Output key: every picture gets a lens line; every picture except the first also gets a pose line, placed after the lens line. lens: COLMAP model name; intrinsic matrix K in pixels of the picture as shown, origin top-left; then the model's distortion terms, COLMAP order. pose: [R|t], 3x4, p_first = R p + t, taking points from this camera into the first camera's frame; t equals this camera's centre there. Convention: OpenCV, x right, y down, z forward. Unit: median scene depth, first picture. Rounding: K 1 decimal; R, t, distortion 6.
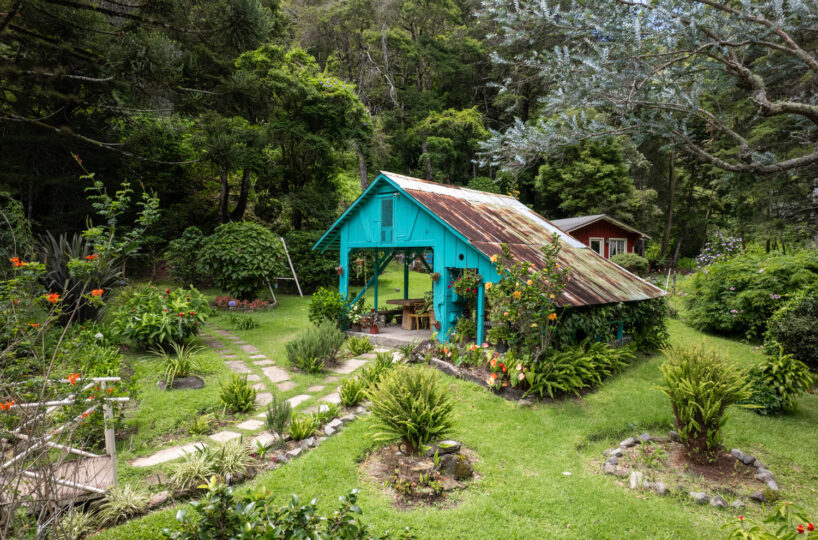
lens RADIAL K [[513.9, 0, 409.0], [0, 513.9, 258.7], [0, 0, 1]] dist [-0.000581, 0.000621]
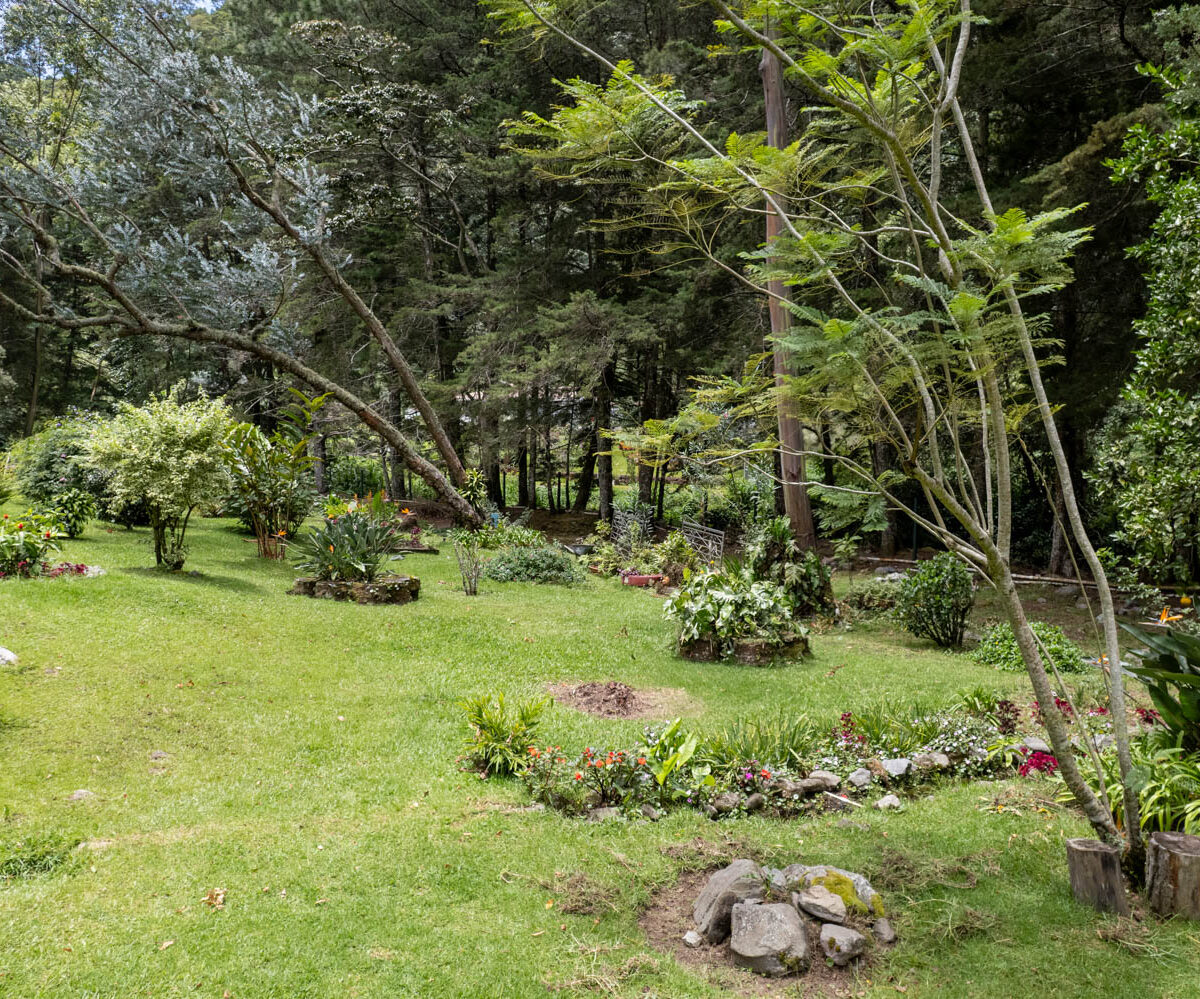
lens RADIAL K [[966.3, 0, 589.6], [0, 966.3, 501.7], [0, 0, 1]] dist [-0.082432, 0.082988]
pose [[0.560323, -0.006456, 0.828249, -0.337346], [-0.004548, 0.999931, 0.010871, 0.171543], [-0.828262, -0.009858, 0.560254, -1.016472]]
